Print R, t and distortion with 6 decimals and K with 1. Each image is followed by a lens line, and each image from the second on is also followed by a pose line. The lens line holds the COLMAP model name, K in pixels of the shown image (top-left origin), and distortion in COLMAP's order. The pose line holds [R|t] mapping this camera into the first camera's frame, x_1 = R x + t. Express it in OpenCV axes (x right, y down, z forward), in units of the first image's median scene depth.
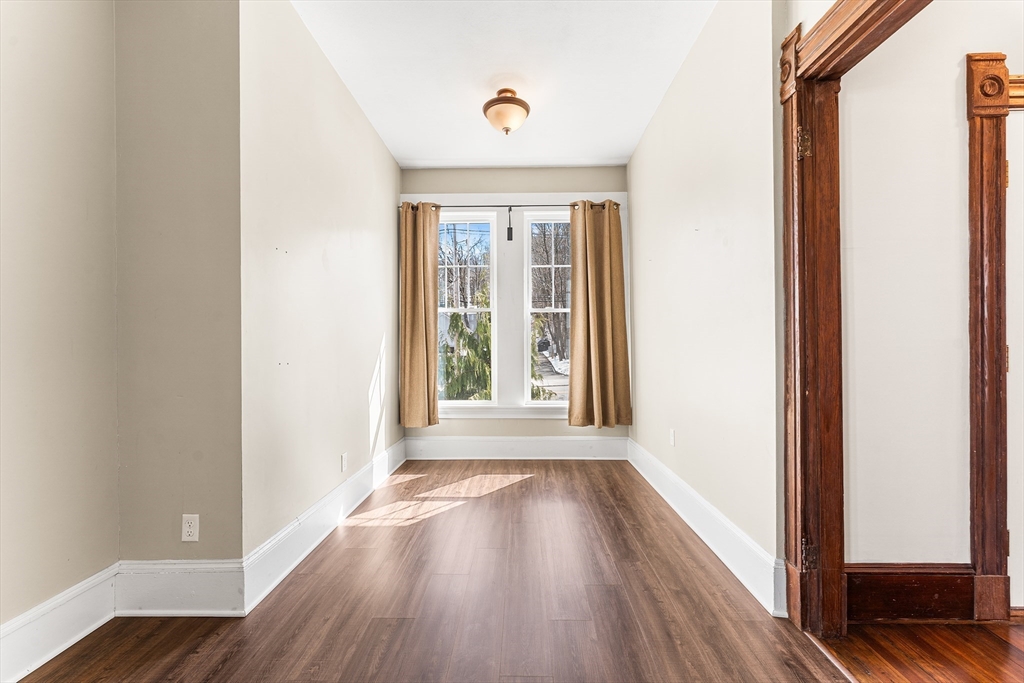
lens RADIAL K [[421.9, 0, 514.9], [0, 421.9, 345.7], [0, 0, 1]] dist [0.000758, -0.000580]
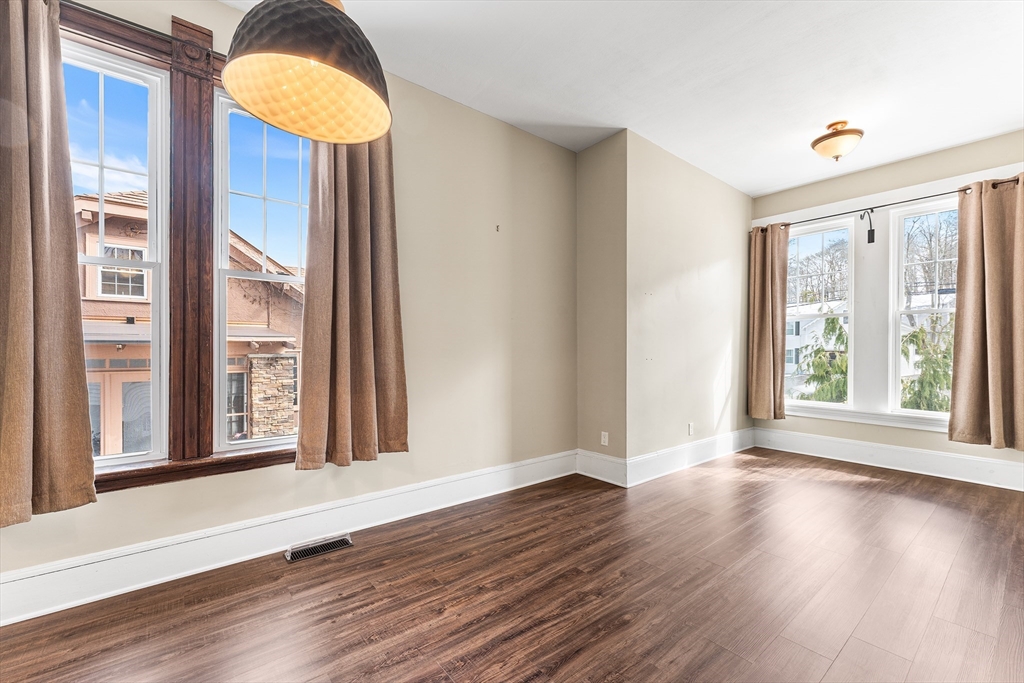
lens RADIAL K [[421.9, 0, 512.1], [0, 421.9, 348.8], [0, 0, 1]] dist [0.000758, -0.000580]
pose [[0.640554, 0.009506, -0.767854, 0.218113], [-0.007897, 0.999952, 0.005792, -0.002126], [0.767872, 0.002353, 0.640598, -0.280702]]
